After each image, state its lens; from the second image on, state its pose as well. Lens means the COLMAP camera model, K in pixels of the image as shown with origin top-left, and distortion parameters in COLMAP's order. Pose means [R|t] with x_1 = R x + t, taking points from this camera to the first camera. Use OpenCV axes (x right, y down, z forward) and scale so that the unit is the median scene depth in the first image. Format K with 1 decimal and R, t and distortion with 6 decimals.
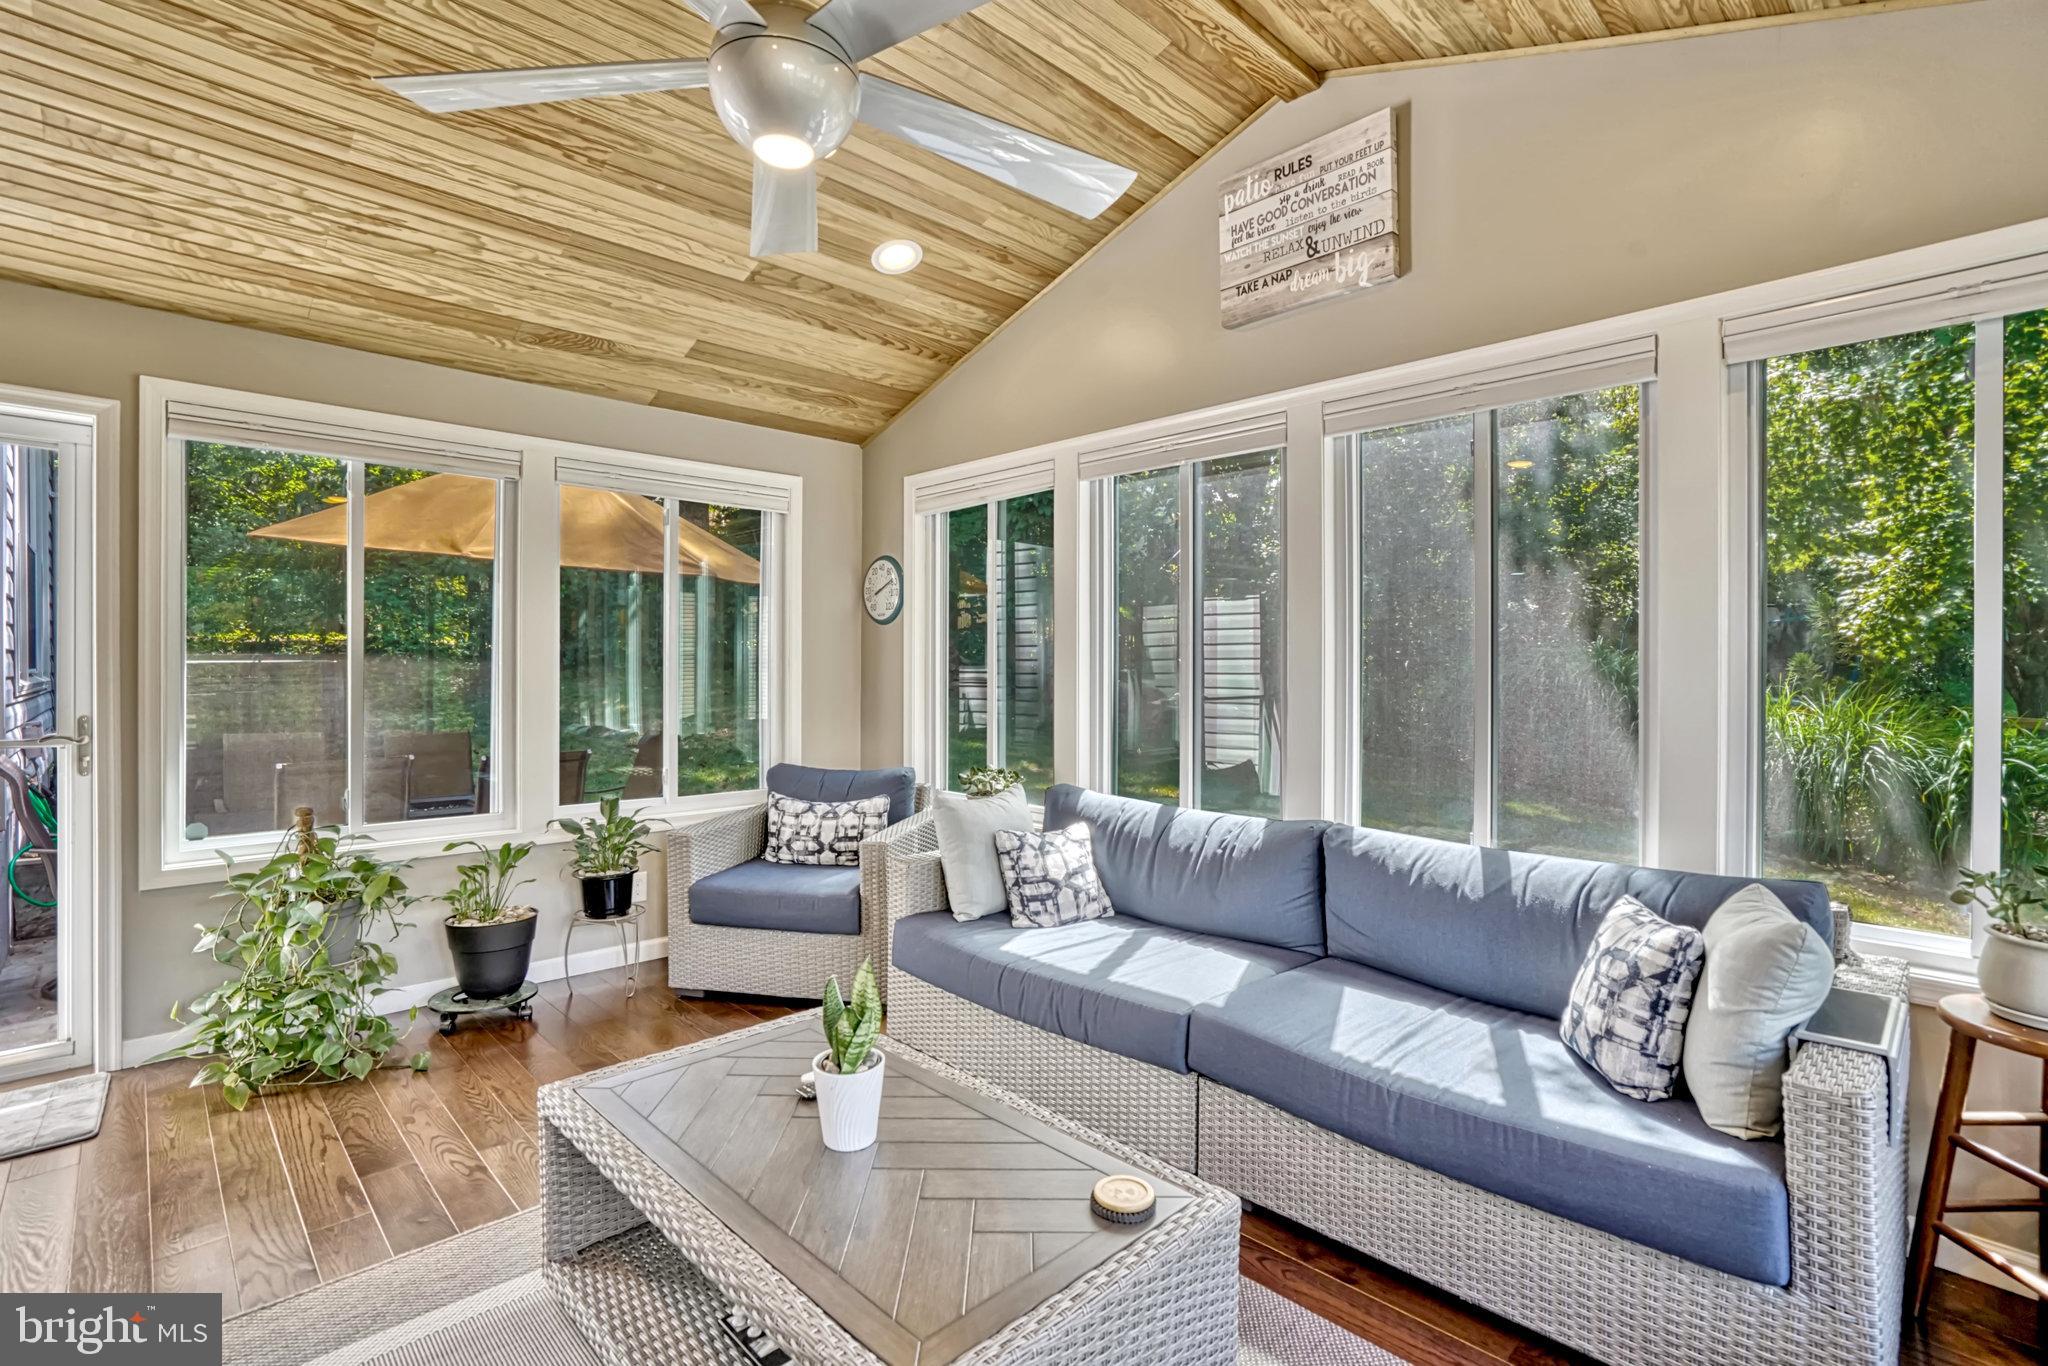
lens RADIAL K [[957.7, 0, 1008.6], [0, 957.7, 676.9], [0, 0, 1]] dist [-0.042814, 0.004973]
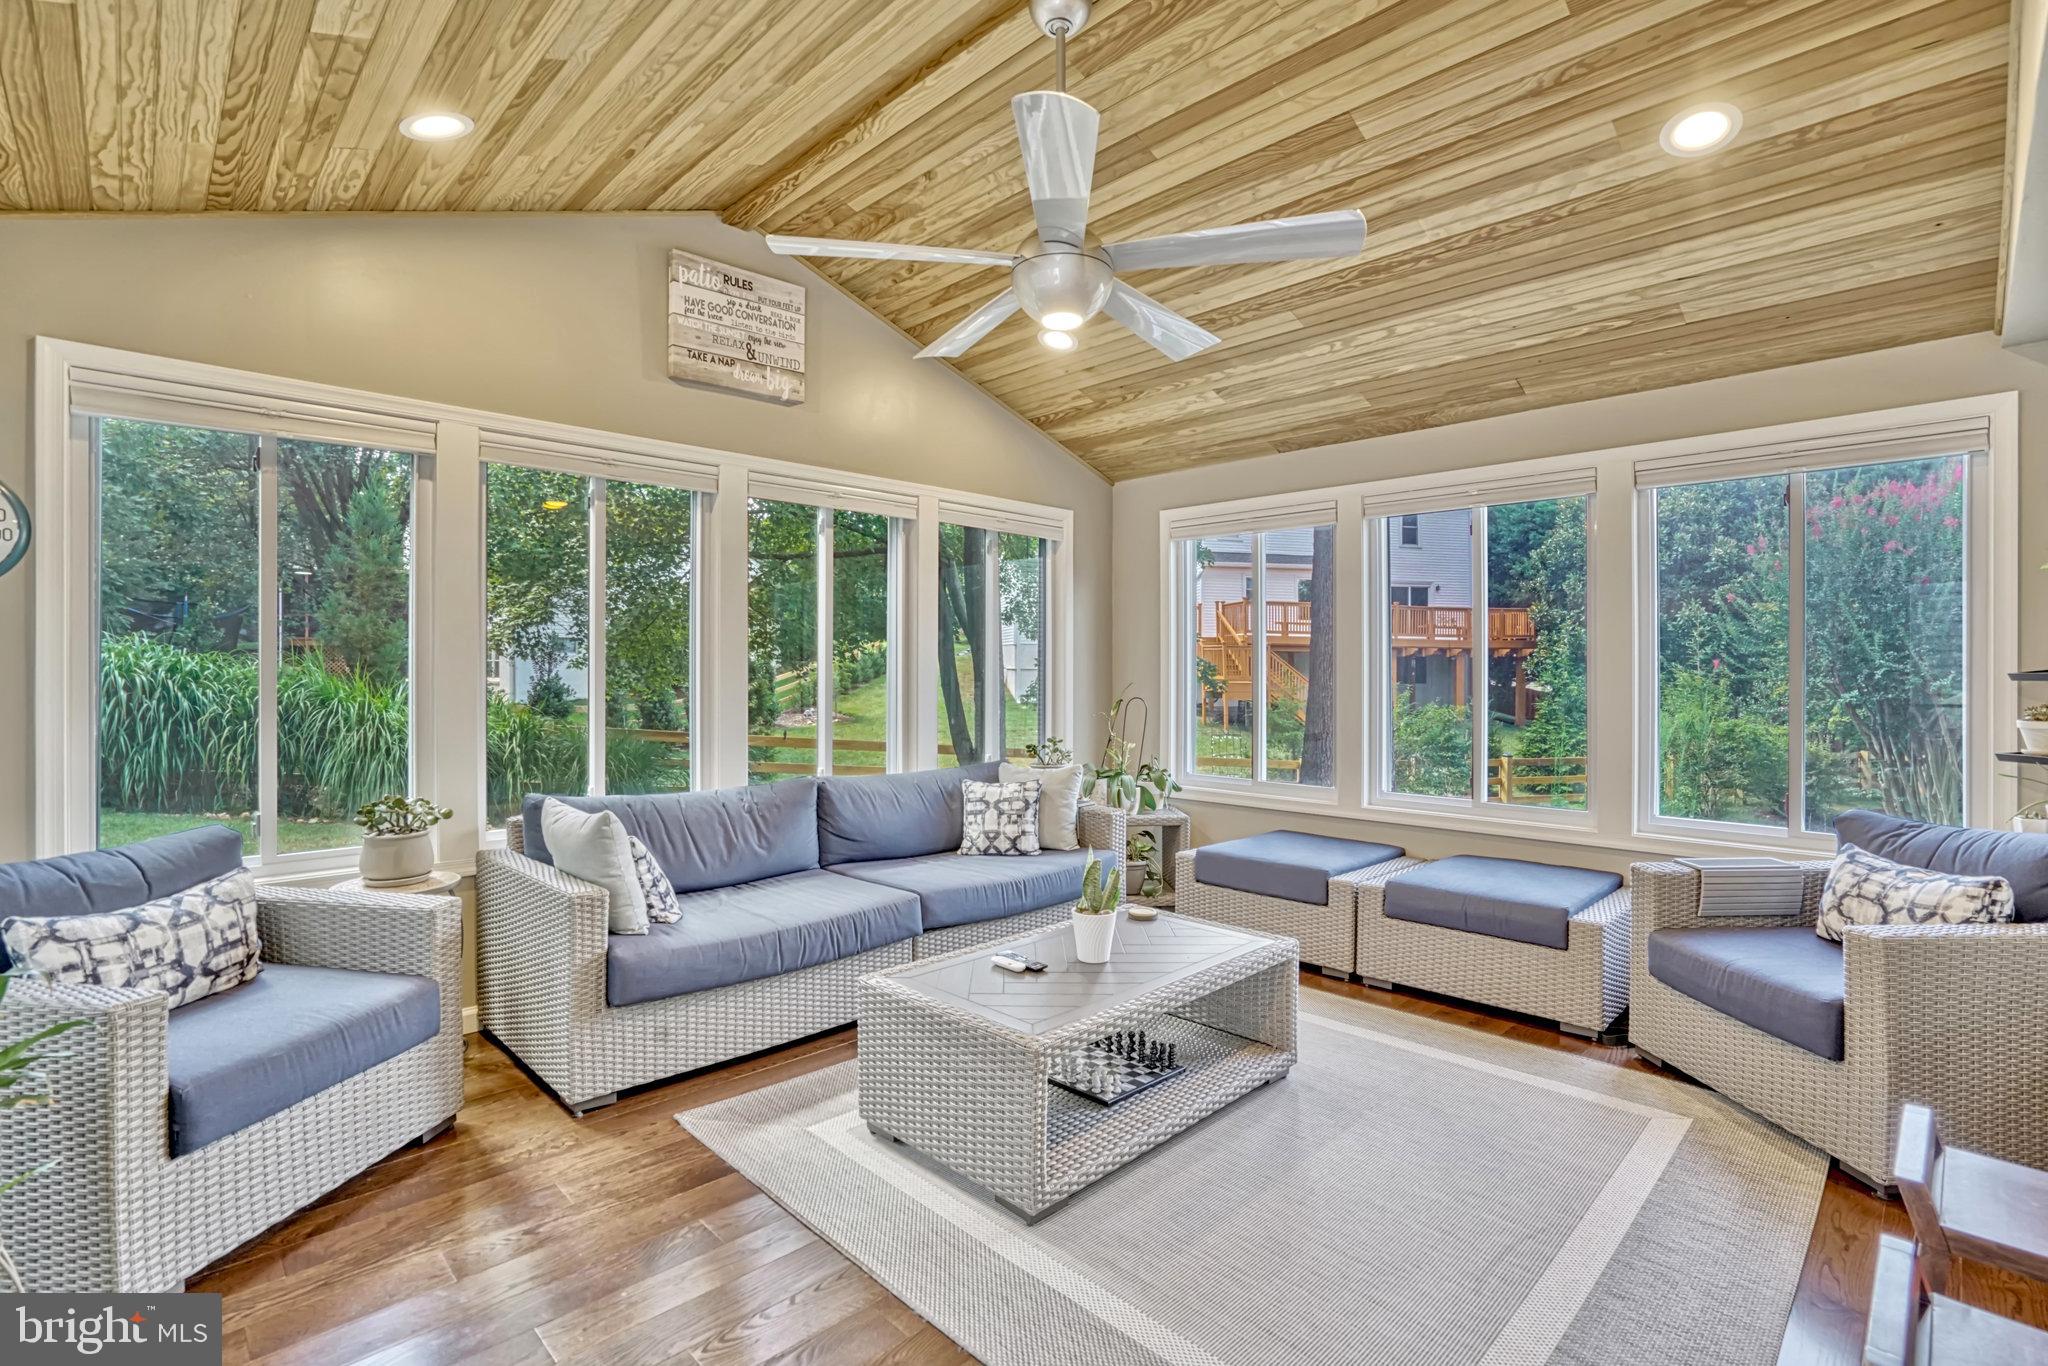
lens RADIAL K [[957.7, 0, 1018.1], [0, 957.7, 677.8], [0, 0, 1]] dist [-0.042814, 0.004973]
pose [[-0.016693, -0.006658, 0.999839, -0.604819], [0.011896, 0.999906, 0.006857, -0.001899], [-0.999790, 0.012008, -0.016612, 0.387402]]
